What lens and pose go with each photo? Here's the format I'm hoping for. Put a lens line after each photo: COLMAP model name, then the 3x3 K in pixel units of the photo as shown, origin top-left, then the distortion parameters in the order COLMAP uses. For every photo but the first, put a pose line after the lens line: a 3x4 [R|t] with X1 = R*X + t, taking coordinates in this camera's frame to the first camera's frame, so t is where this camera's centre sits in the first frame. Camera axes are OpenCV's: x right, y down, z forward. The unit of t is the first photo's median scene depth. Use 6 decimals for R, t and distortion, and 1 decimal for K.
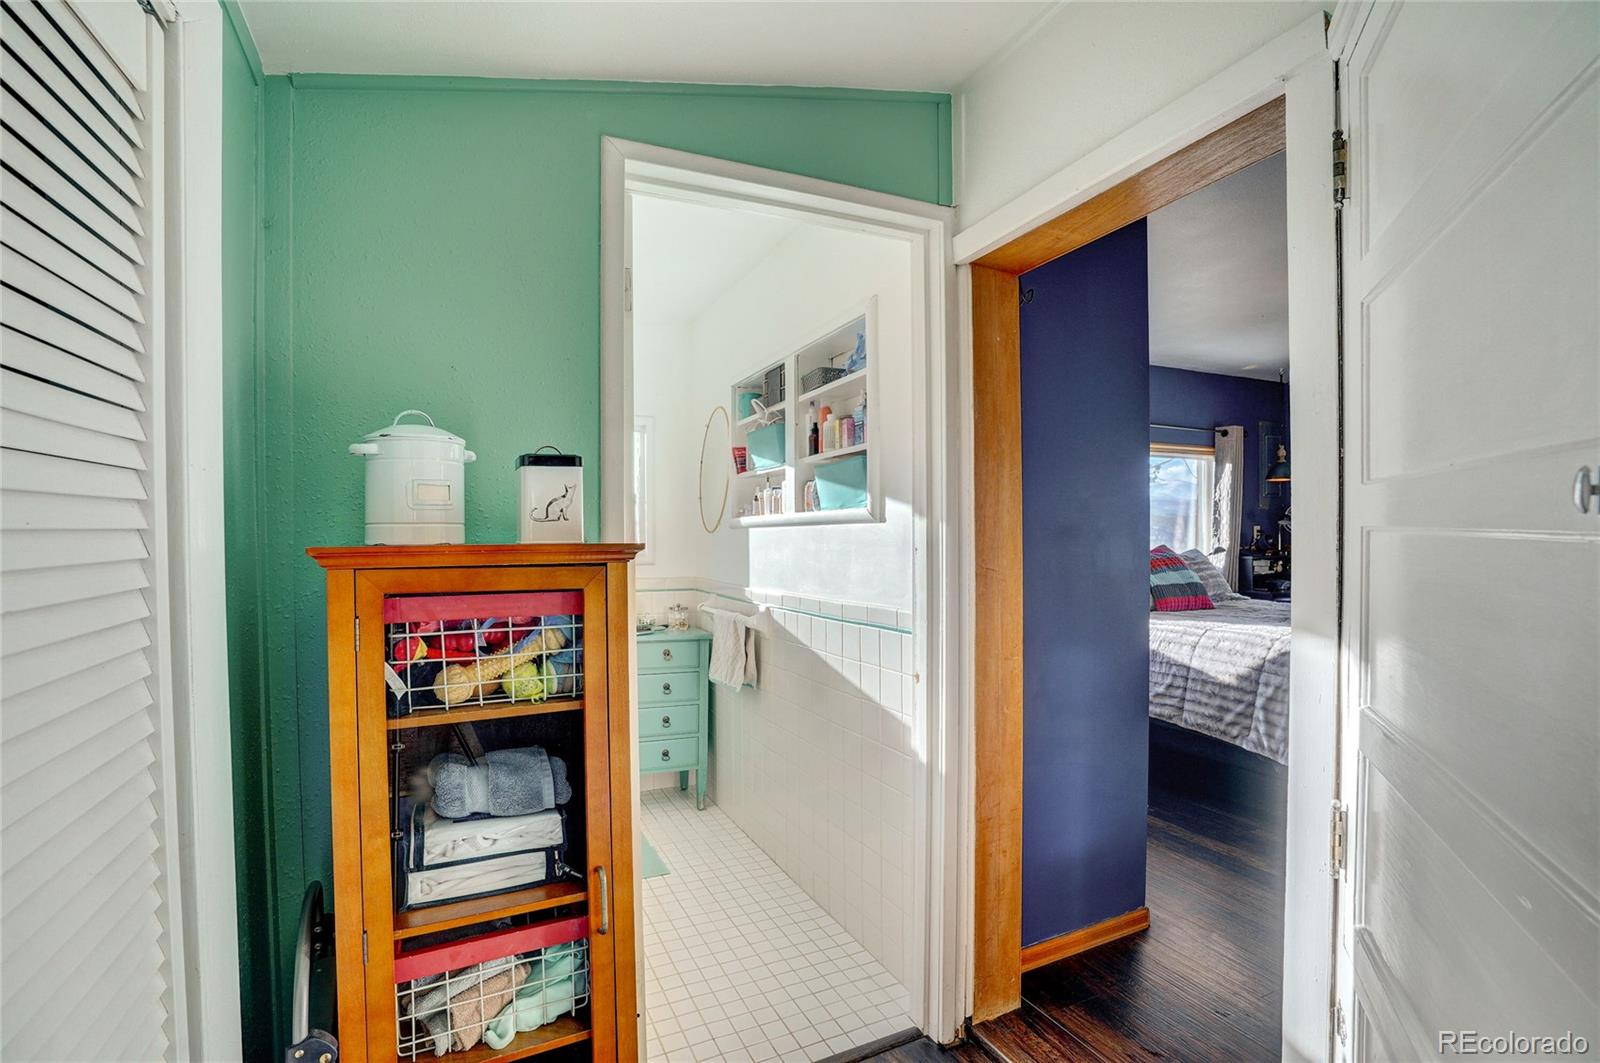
lens RADIAL K [[744.5, 0, 807.4], [0, 744.5, 534.4], [0, 0, 1]] dist [-0.057610, 0.017821]
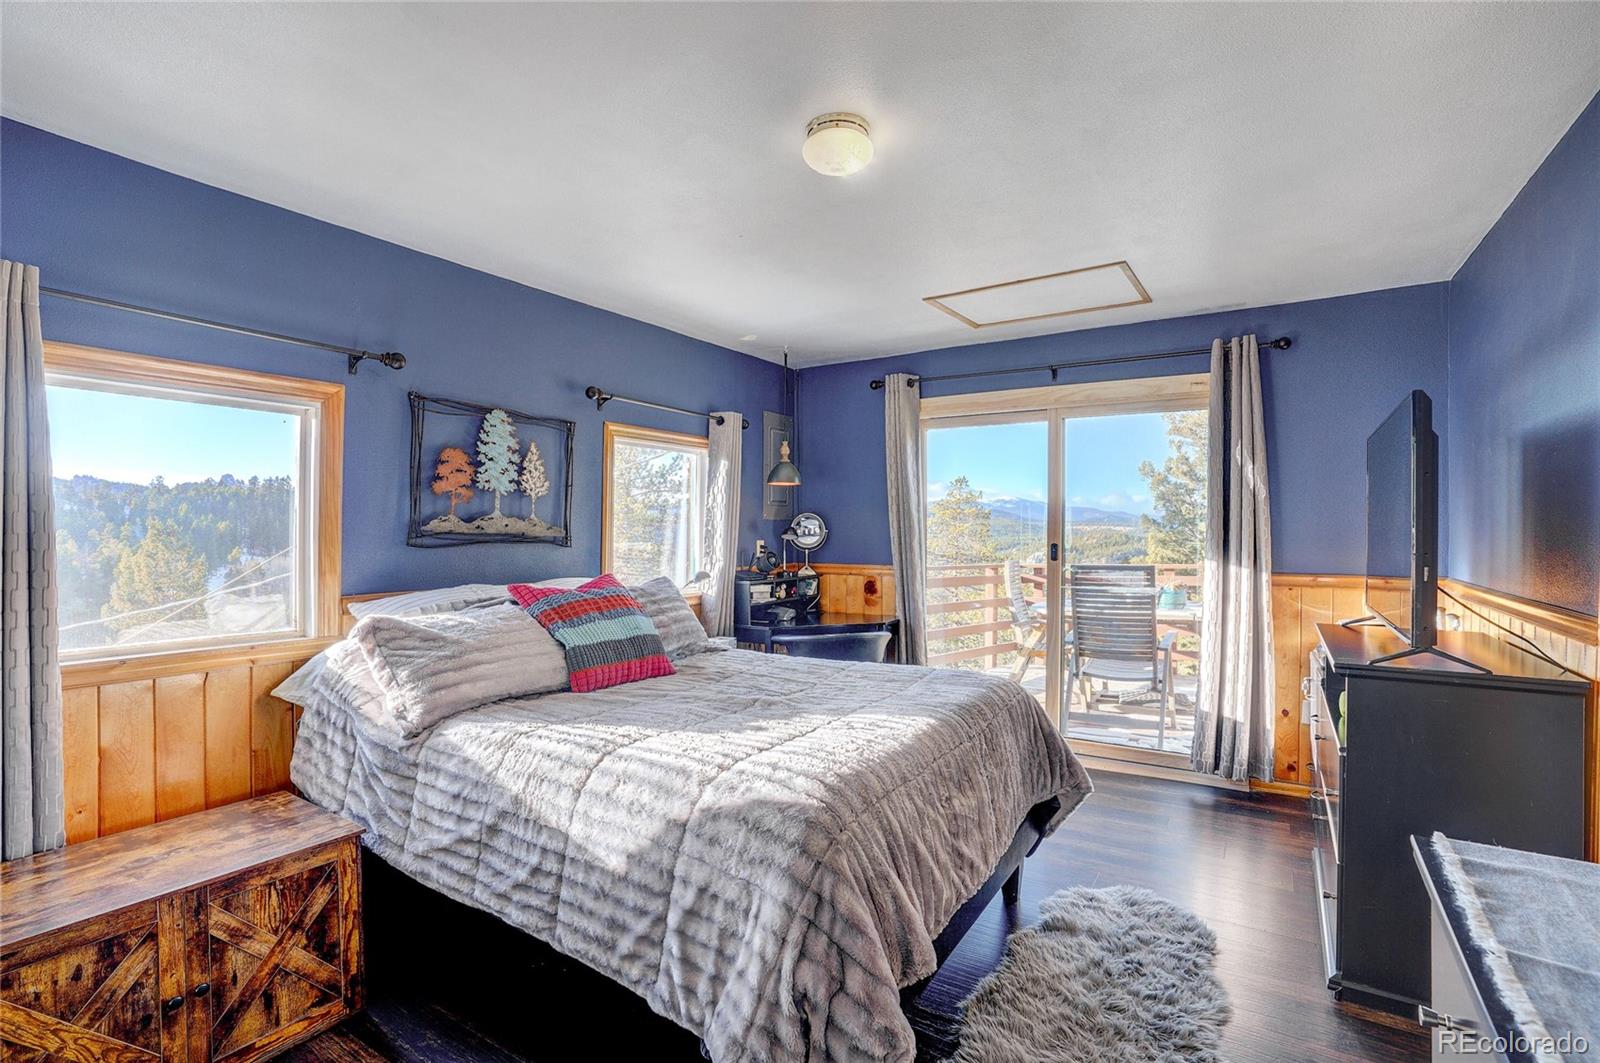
lens RADIAL K [[744.5, 0, 798.9], [0, 744.5, 528.2], [0, 0, 1]] dist [-0.057610, 0.017821]
pose [[0.854881, 0.010248, 0.518722, 0.388190], [-0.004803, 0.999918, -0.011839, -0.026567], [-0.518801, 0.007629, 0.854861, 0.473017]]
